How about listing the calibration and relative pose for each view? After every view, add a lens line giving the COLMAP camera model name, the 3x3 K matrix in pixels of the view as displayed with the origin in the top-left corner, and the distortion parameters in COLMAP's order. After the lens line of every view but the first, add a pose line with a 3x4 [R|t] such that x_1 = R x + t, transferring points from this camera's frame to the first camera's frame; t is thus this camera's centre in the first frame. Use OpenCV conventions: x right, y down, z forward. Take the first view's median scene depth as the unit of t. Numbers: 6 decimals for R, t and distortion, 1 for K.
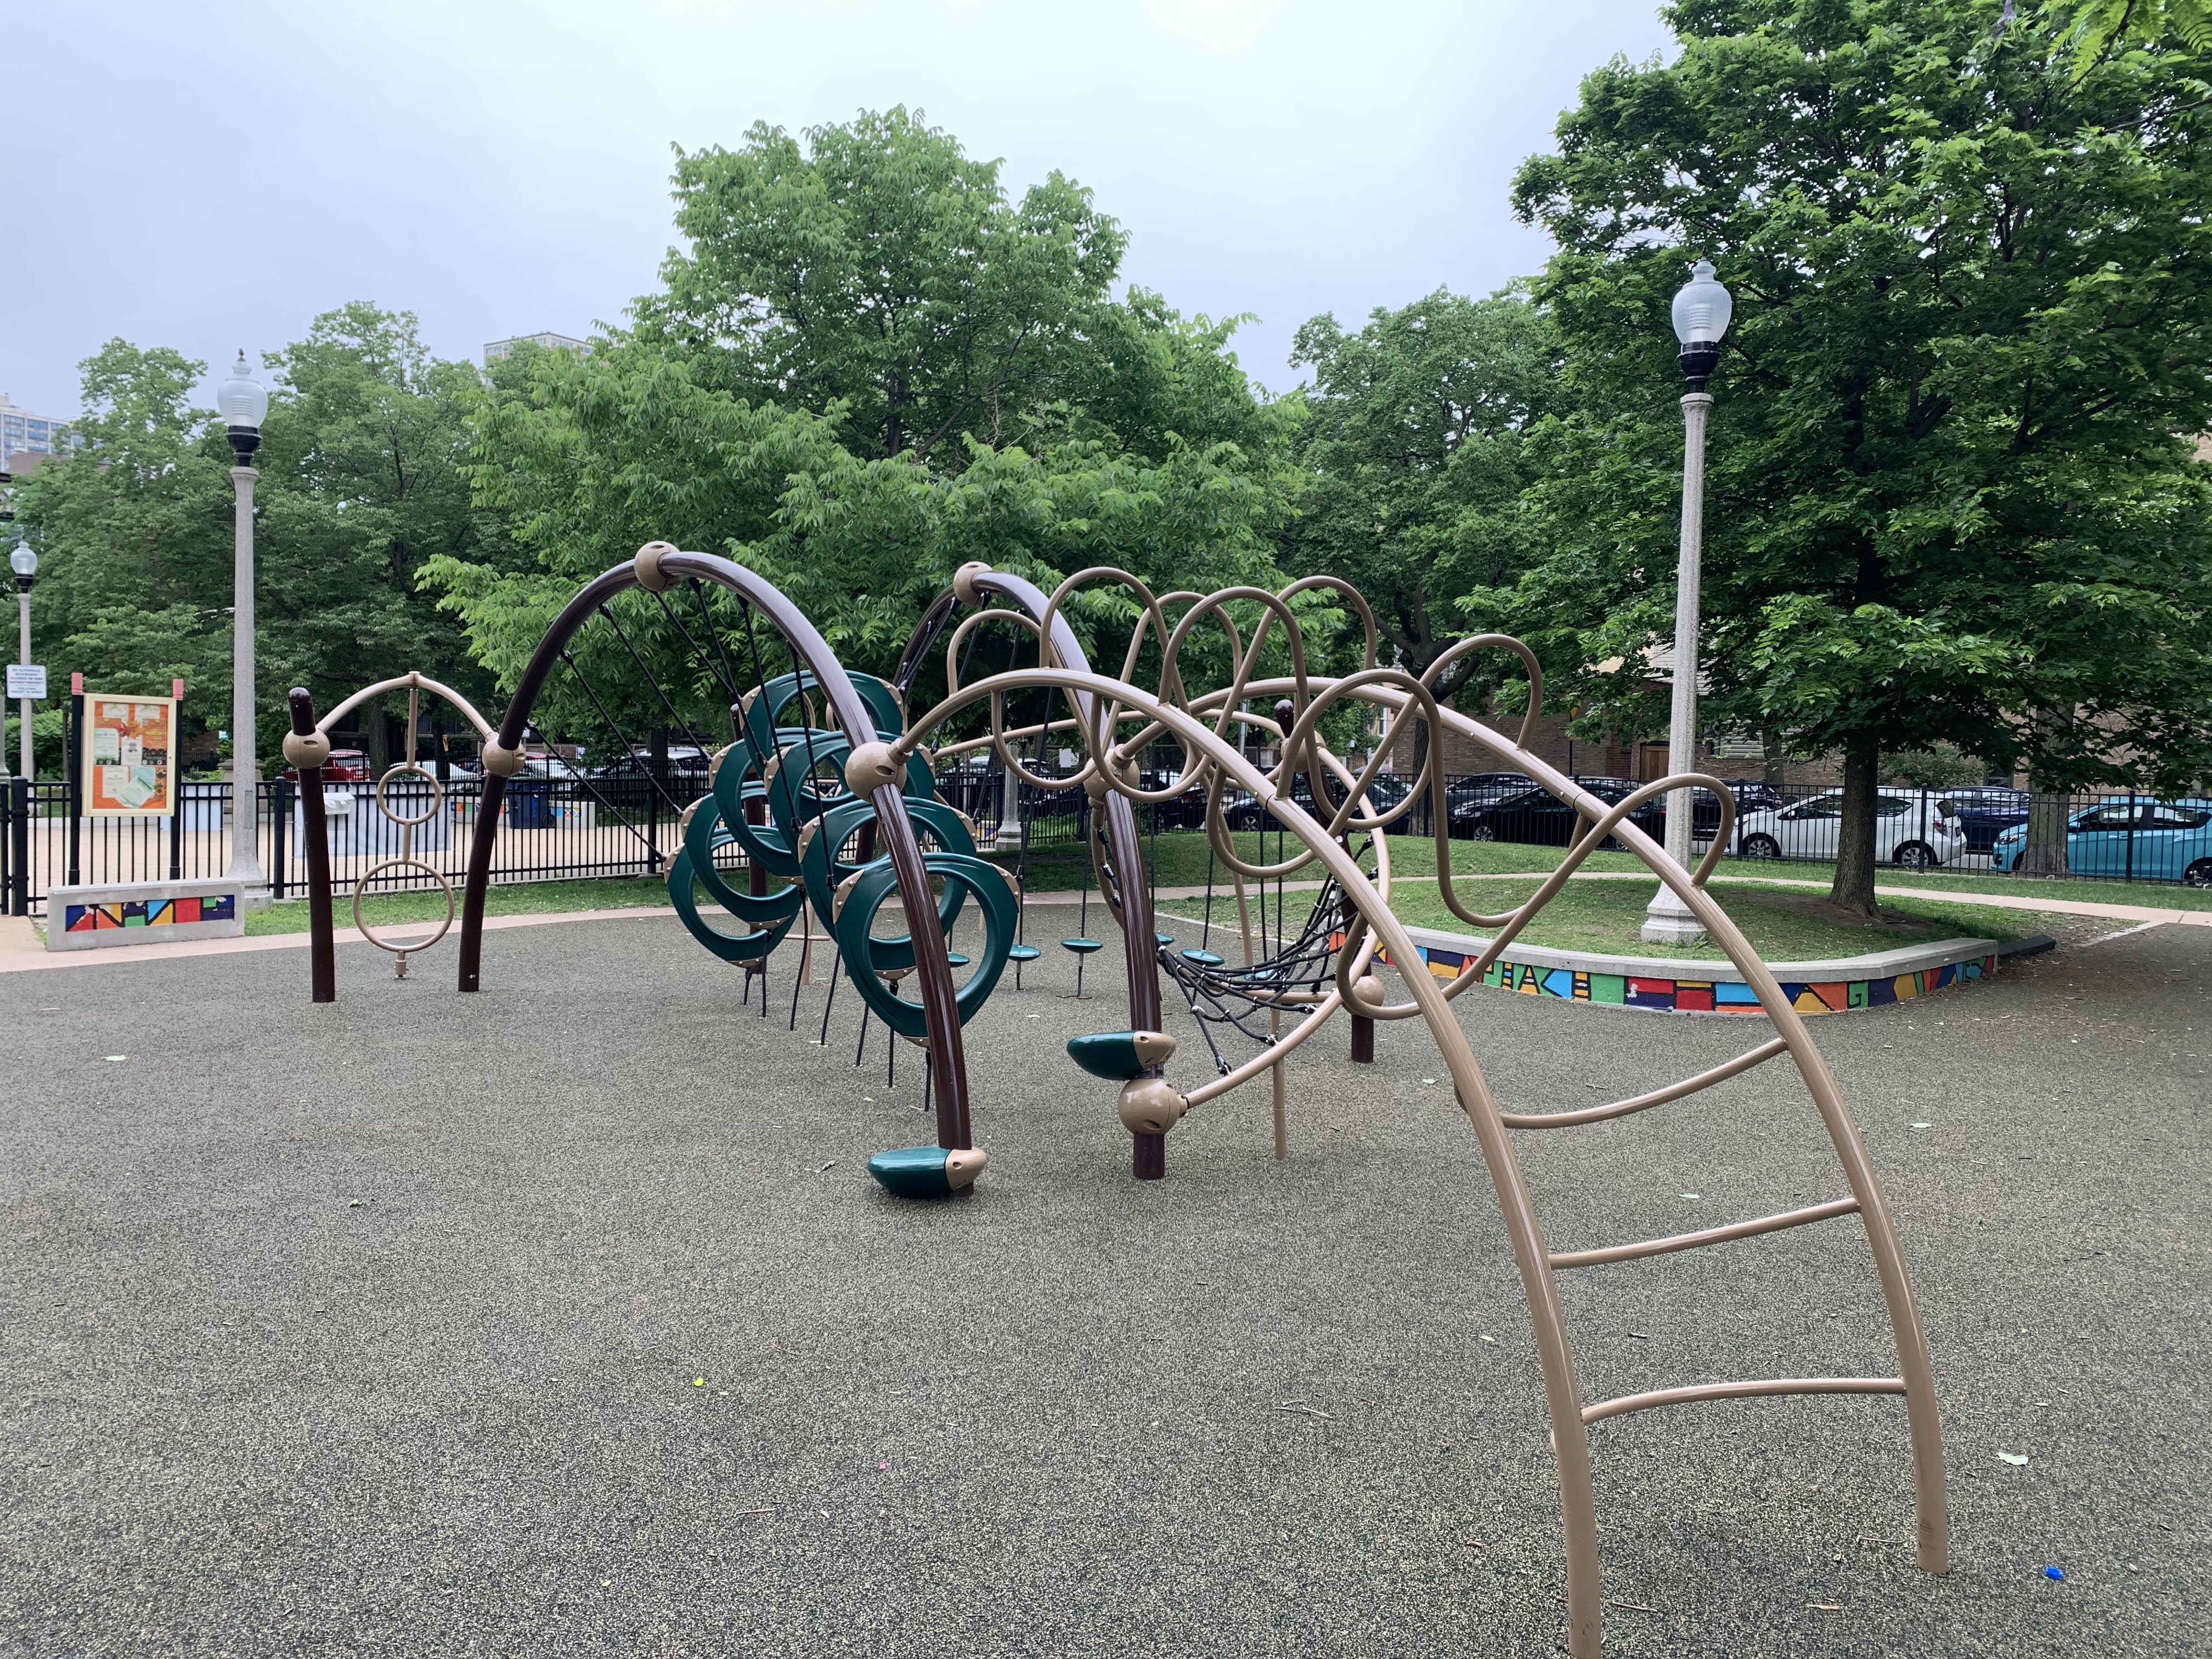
lens RADIAL K [[1678.2, 0, 1107.5], [0, 1678.2, 826.5], [0, 0, 1]] dist [0.033376, -0.027917]
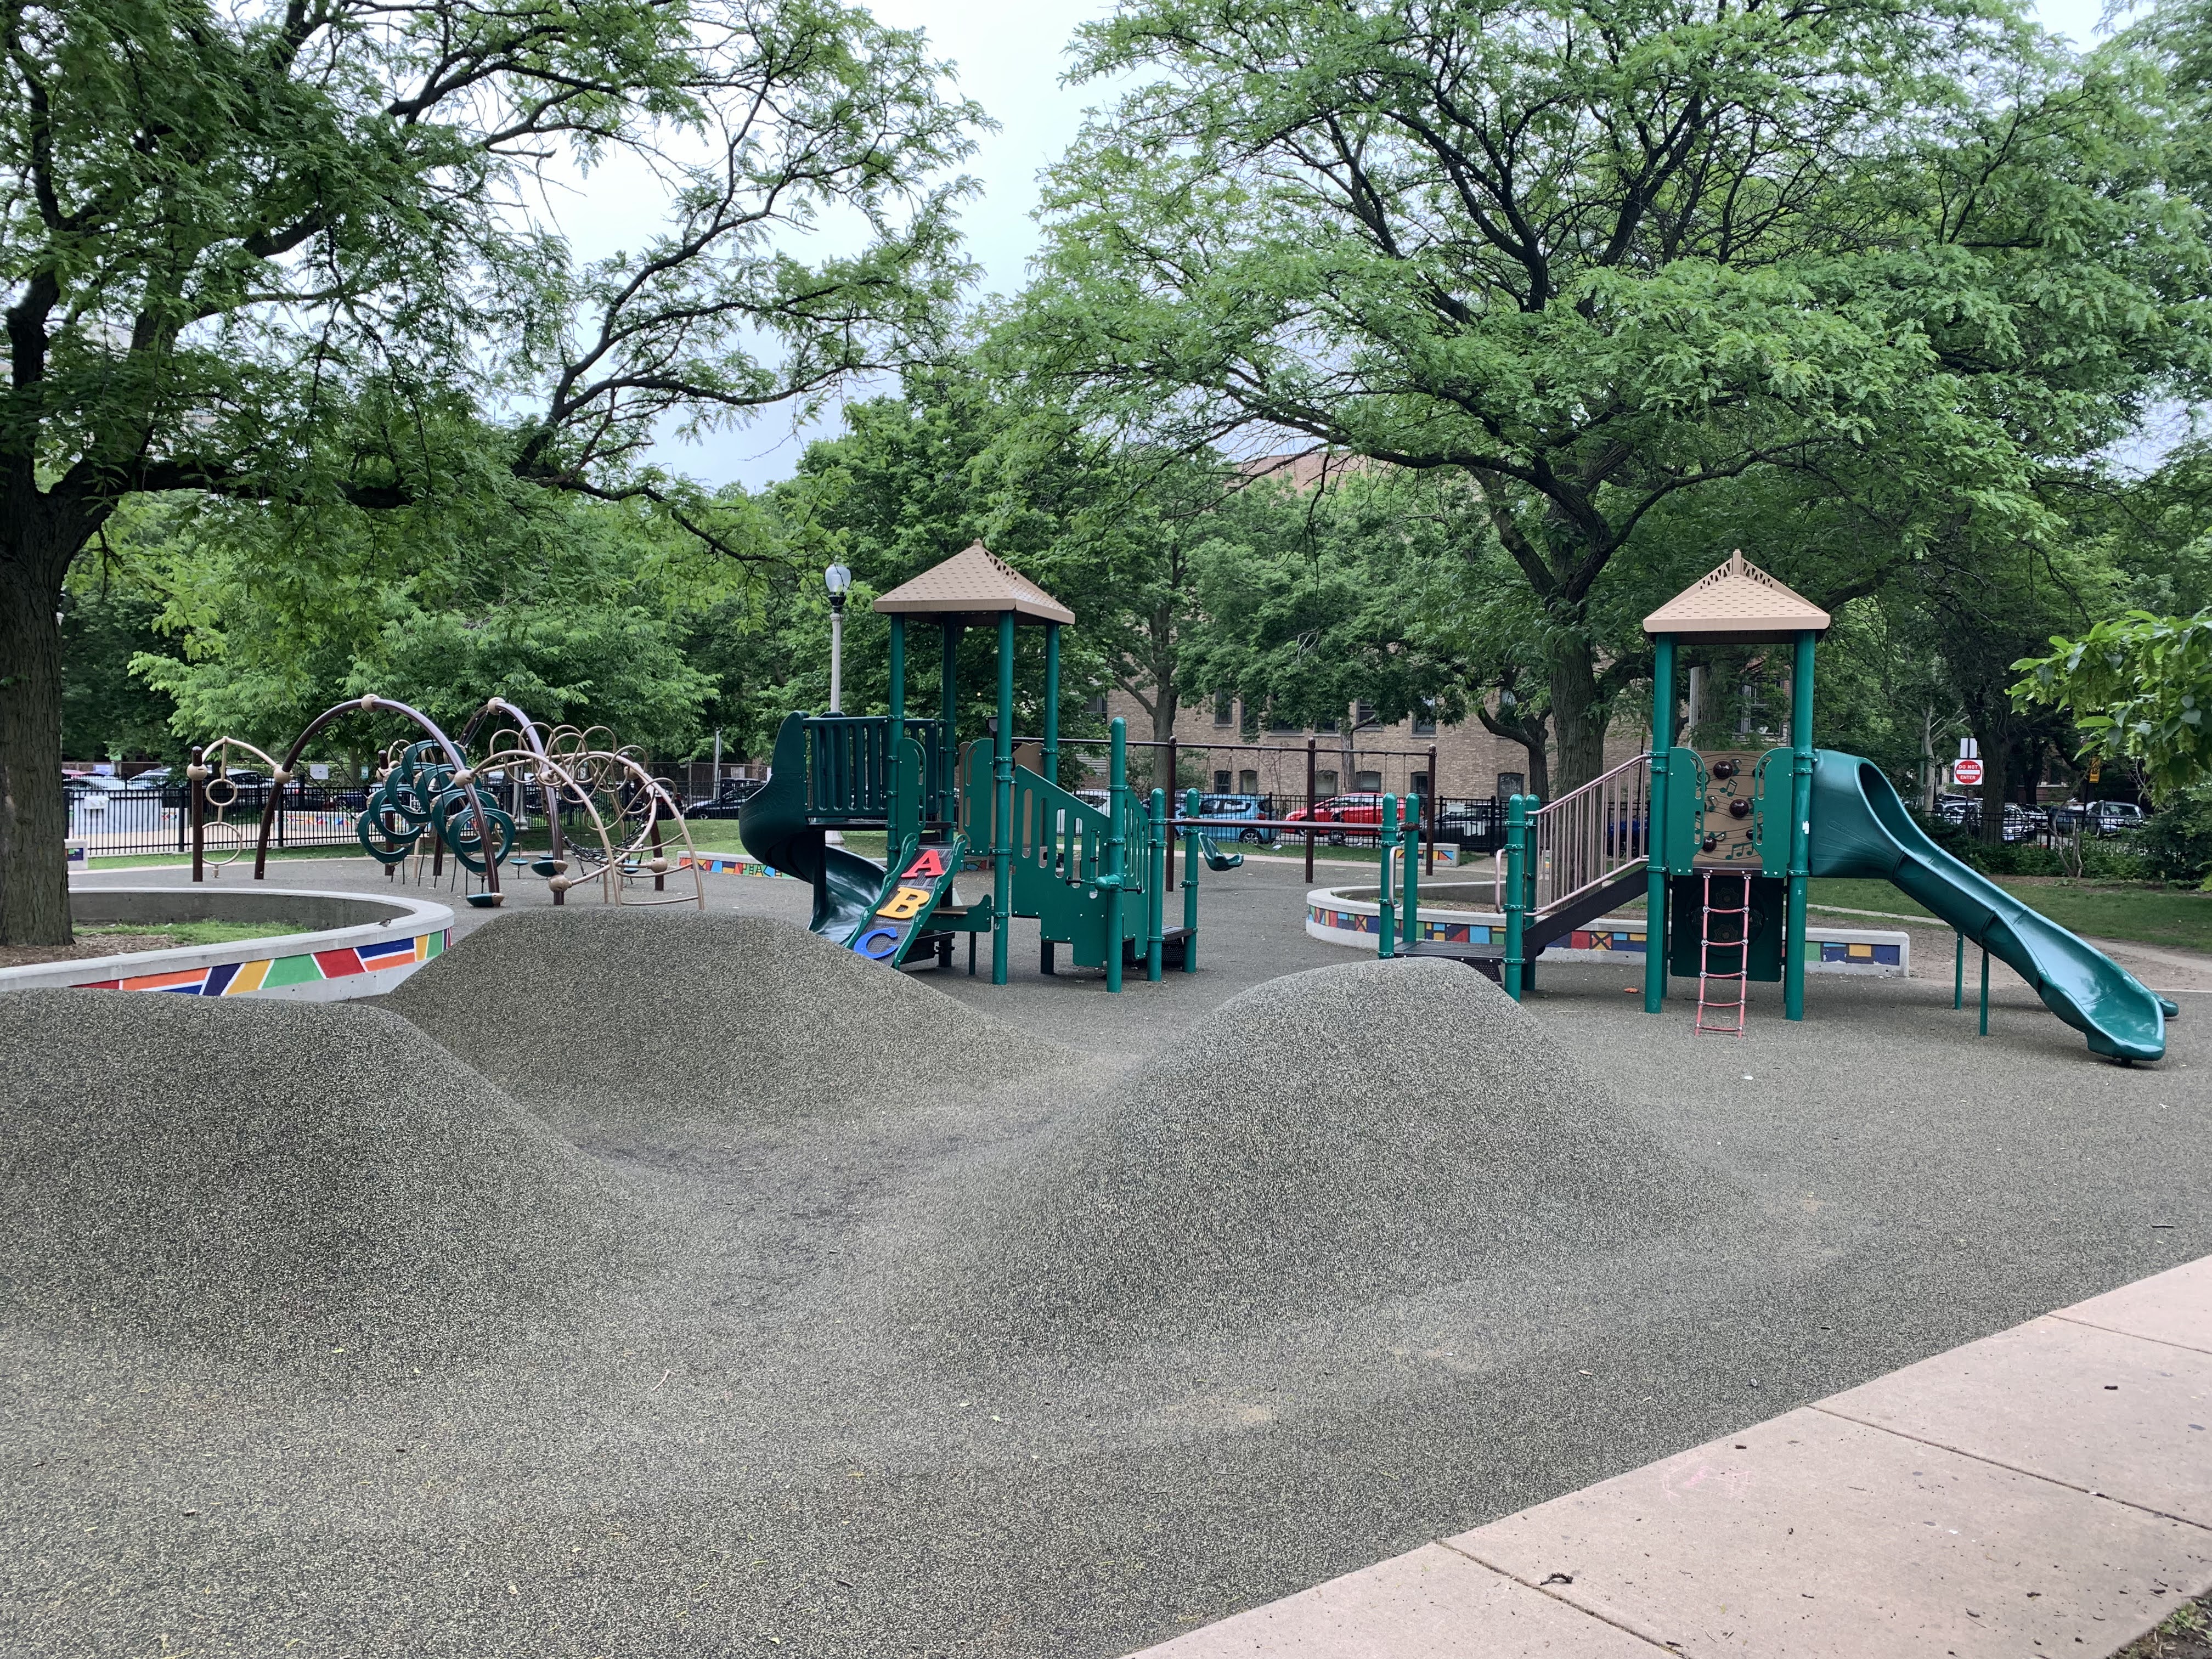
lens RADIAL K [[1678.2, 0, 1097.6], [0, 1678.2, 823.9], [0, 0, 1]] dist [0.033376, -0.027917]
pose [[0.963744, -0.012971, 0.266514, 0.036975], [0.015683, 0.999845, -0.008049, 0.021766], [-0.266368, 0.011937, 0.963797, -0.553232]]
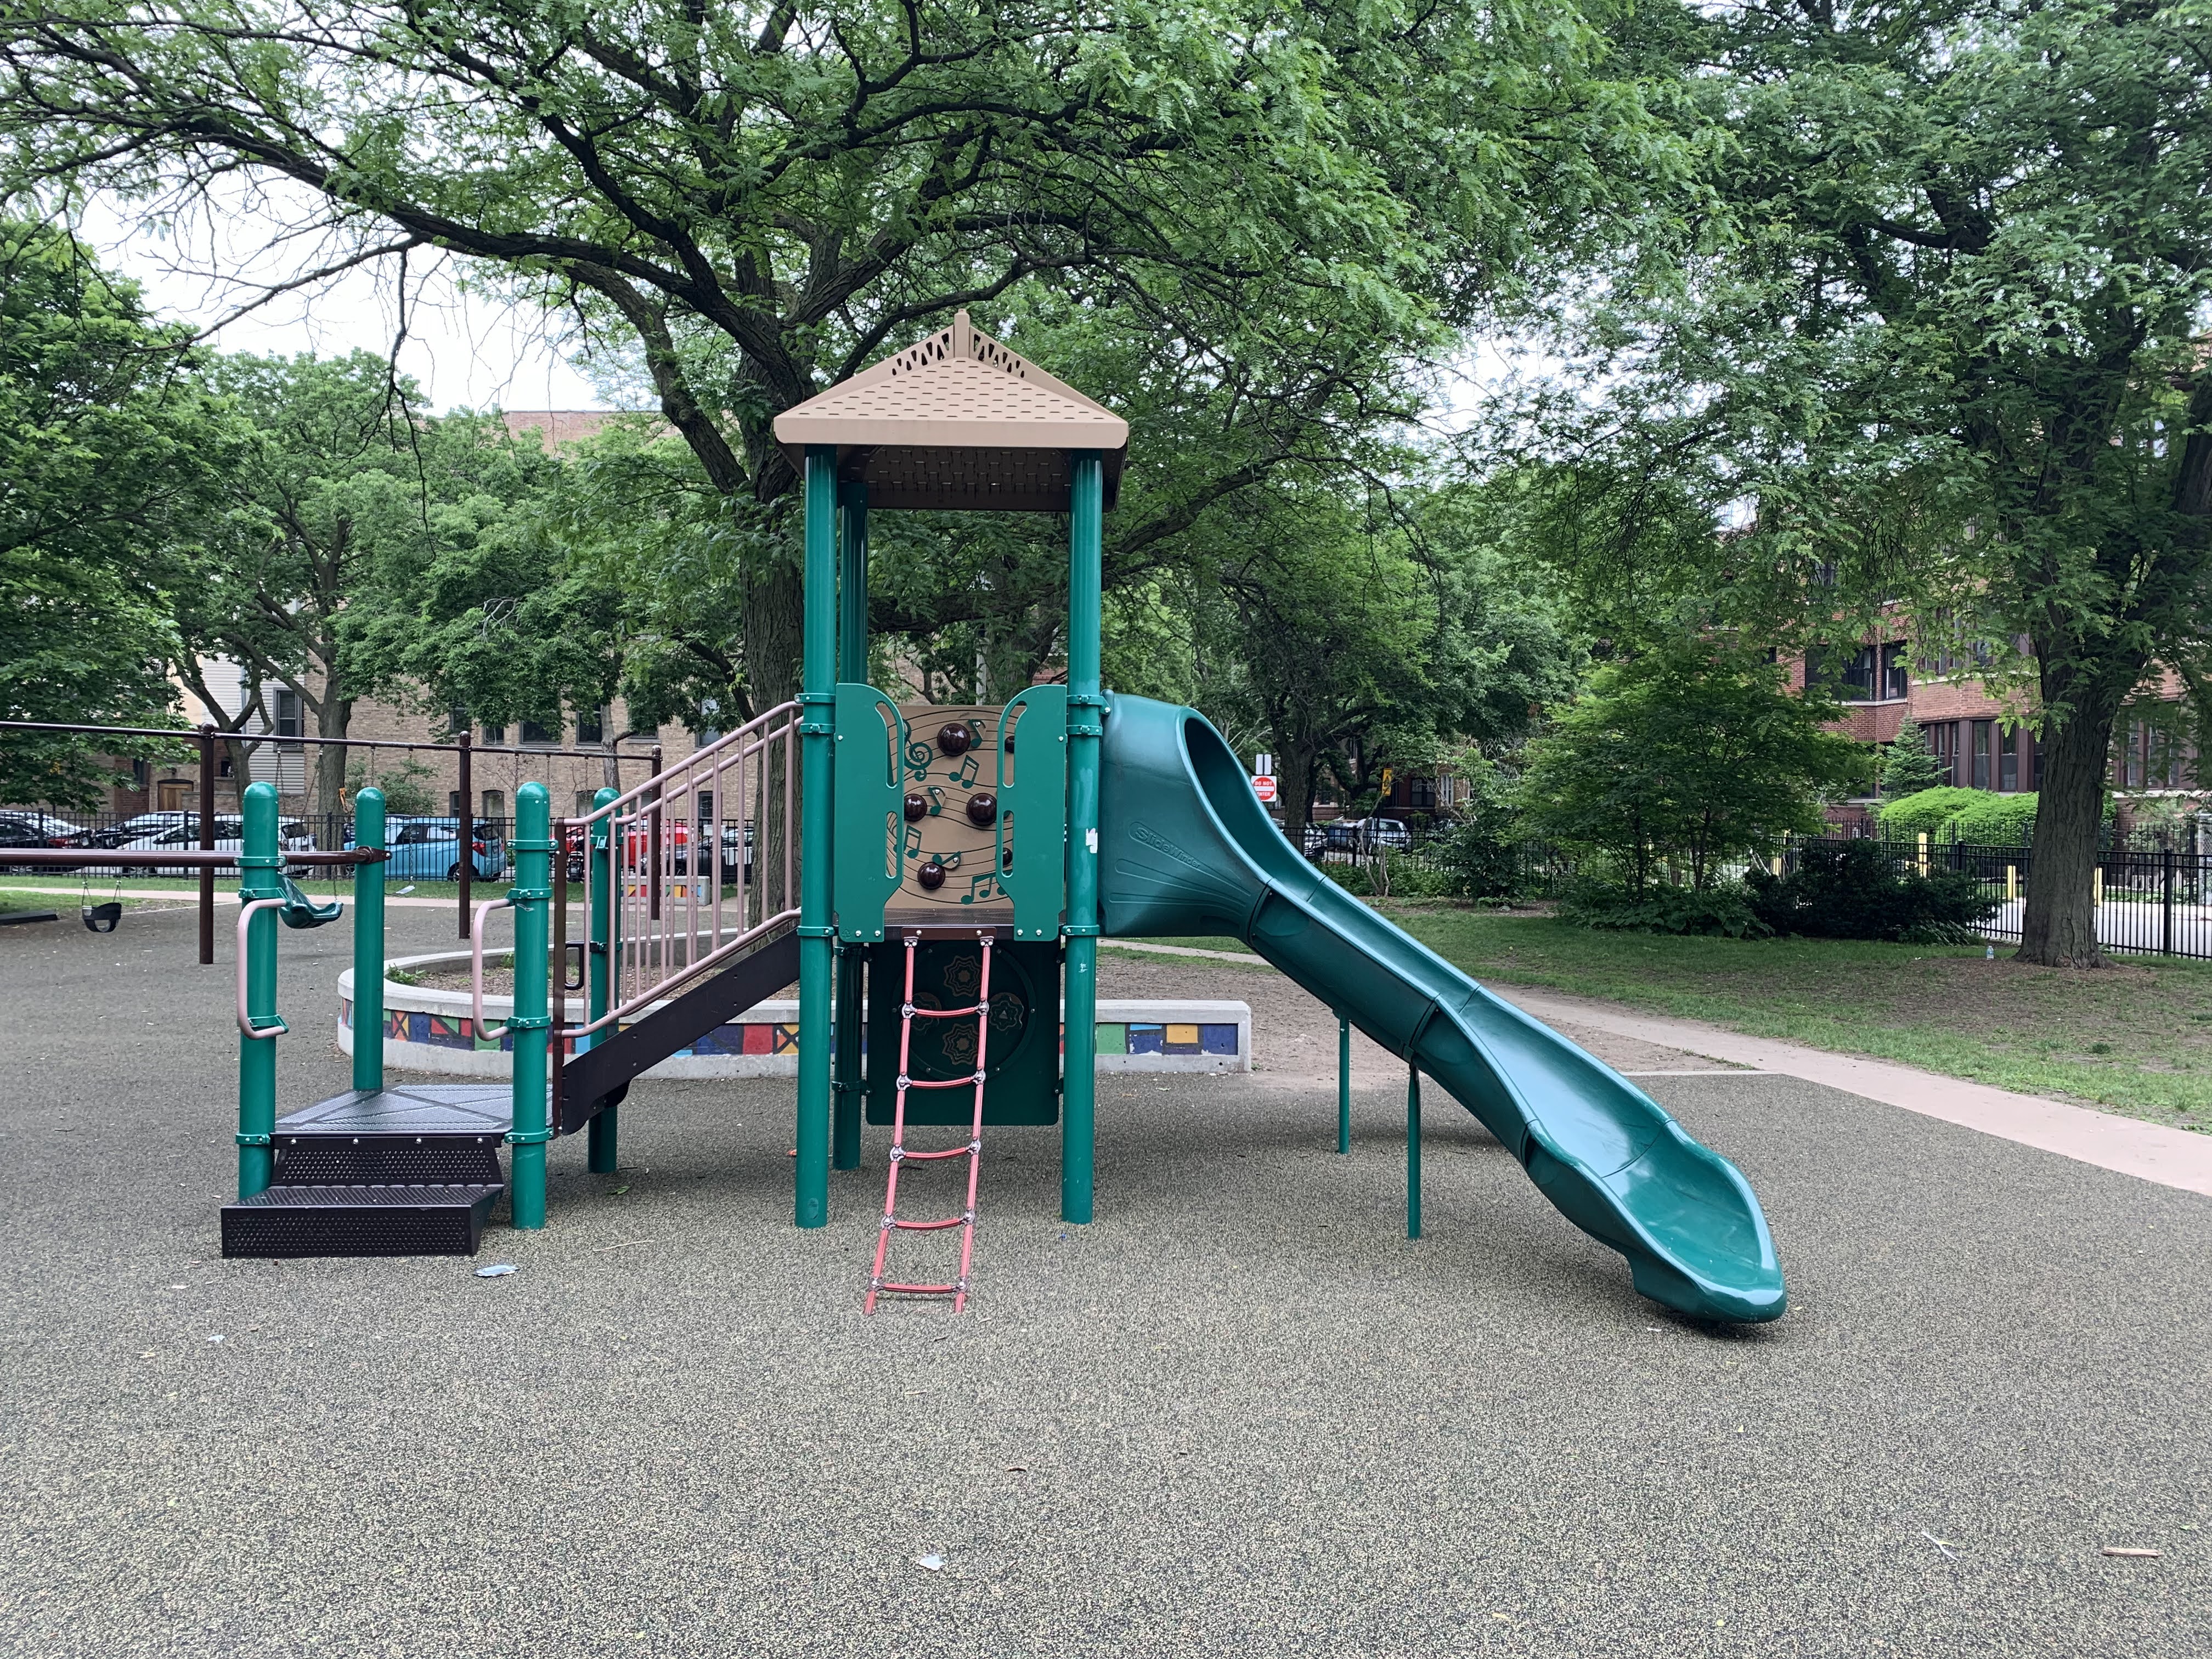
lens RADIAL K [[1678.2, 0, 1102.3], [0, 1678.2, 811.1], [0, 0, 1]] dist [0.033376, -0.027917]
pose [[0.790683, -0.014979, 0.612042, 0.204360], [0.035780, 0.999123, -0.021771, 0.023095], [-0.611179, 0.039113, 0.790525, -0.346508]]
